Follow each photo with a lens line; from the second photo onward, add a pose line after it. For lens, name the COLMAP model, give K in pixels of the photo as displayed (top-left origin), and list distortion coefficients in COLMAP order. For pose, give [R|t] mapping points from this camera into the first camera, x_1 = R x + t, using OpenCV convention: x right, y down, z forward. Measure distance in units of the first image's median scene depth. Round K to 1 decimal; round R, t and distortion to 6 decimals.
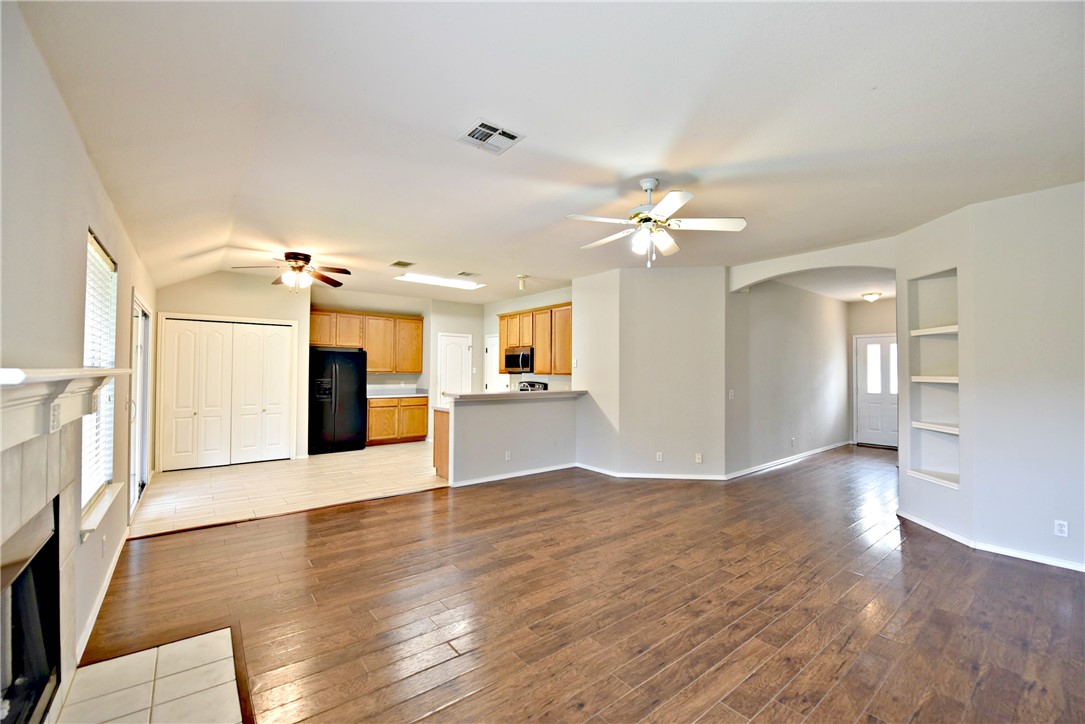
lens RADIAL K [[437.8, 0, 543.6], [0, 437.8, 361.5], [0, 0, 1]] dist [-0.017301, -0.000082]
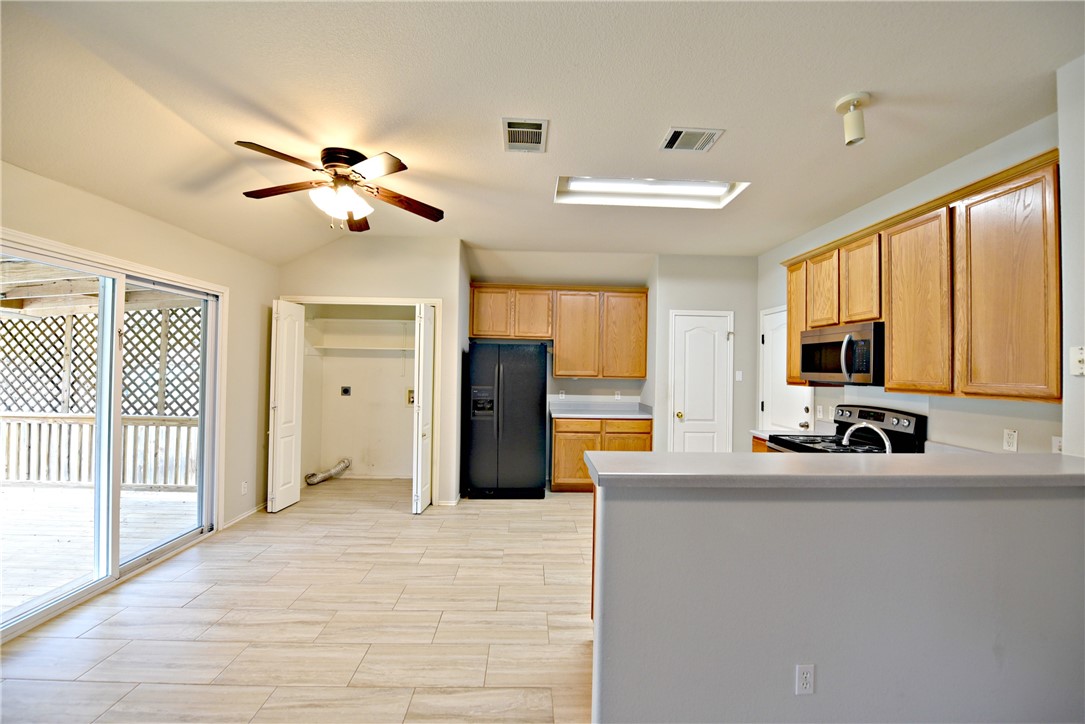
lens RADIAL K [[437.8, 0, 543.6], [0, 437.8, 361.5], [0, 0, 1]] dist [-0.017301, -0.000082]
pose [[0.808185, -0.001196, -0.588927, -0.038766], [-0.001711, 0.999989, -0.004379, 0.005319], [0.588926, 0.004547, 0.808174, 0.490328]]
